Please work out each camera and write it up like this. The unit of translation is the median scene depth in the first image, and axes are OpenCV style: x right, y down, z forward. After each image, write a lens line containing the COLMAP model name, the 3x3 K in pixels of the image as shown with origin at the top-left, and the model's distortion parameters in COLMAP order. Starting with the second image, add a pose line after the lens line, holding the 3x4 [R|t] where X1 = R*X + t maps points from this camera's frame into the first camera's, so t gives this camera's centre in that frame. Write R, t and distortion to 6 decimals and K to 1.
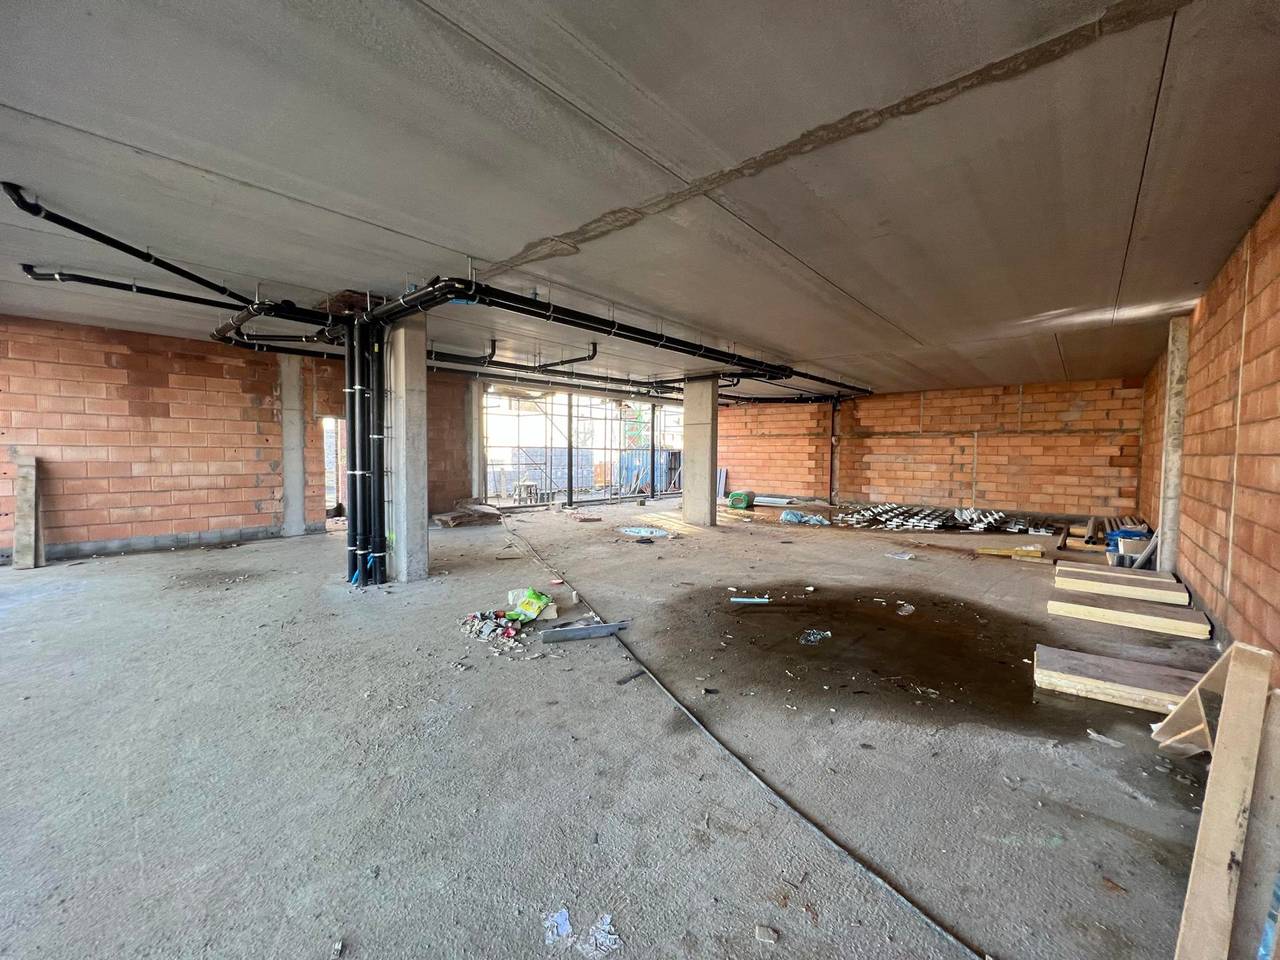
lens RADIAL K [[516.4, 0, 631.2], [0, 516.4, 476.7], [0, 0, 1]] dist [0.000472, -0.000042]
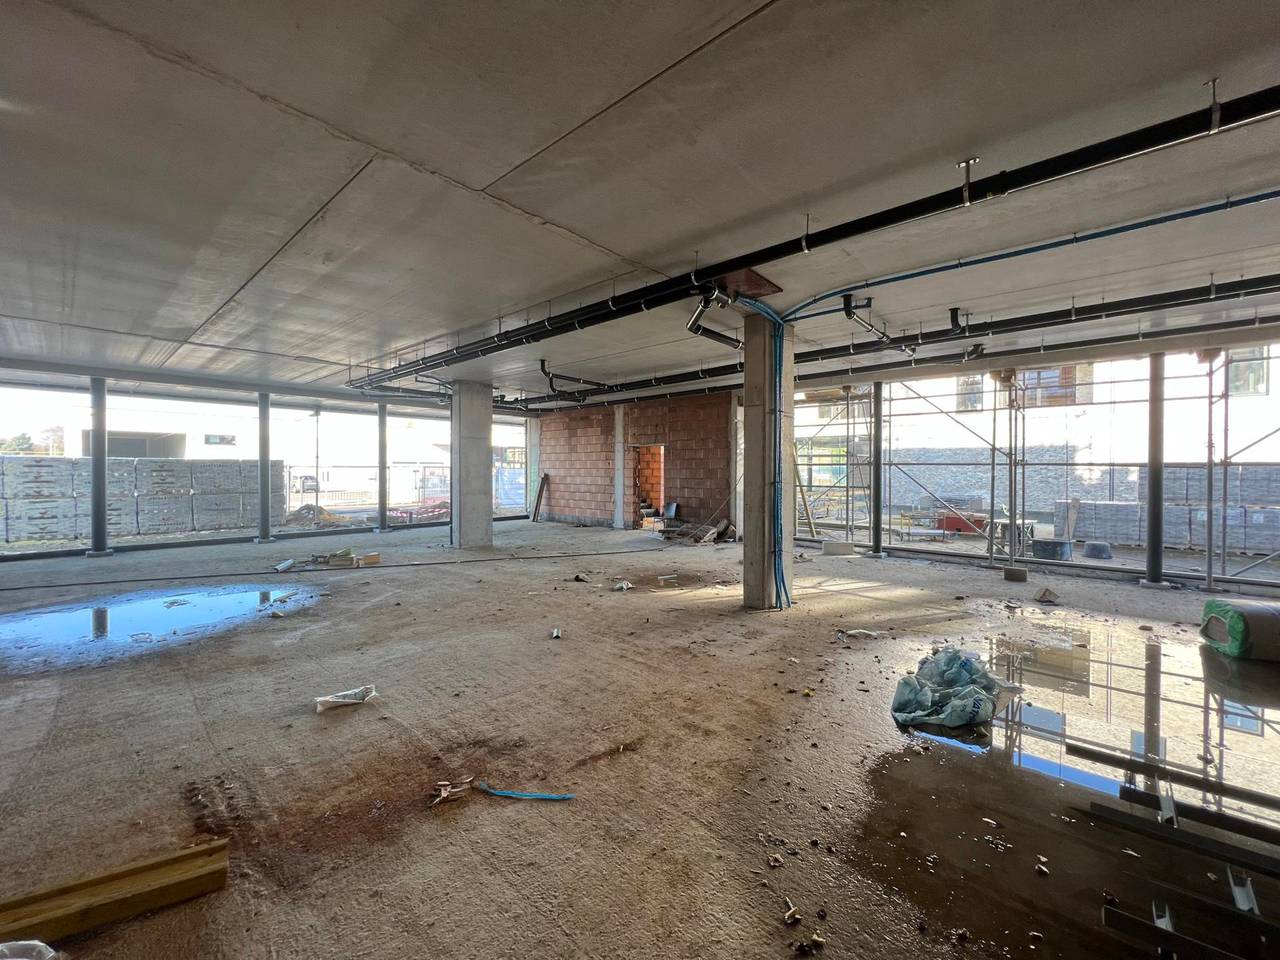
lens RADIAL K [[516.4, 0, 628.4], [0, 516.4, 477.2], [0, 0, 1]] dist [0.000472, -0.000042]
pose [[-0.022014, -0.001325, -0.999757, 0.842576], [-0.053751, 0.998554, -0.000140, -0.032058], [0.998312, 0.053734, -0.022053, 1.078863]]
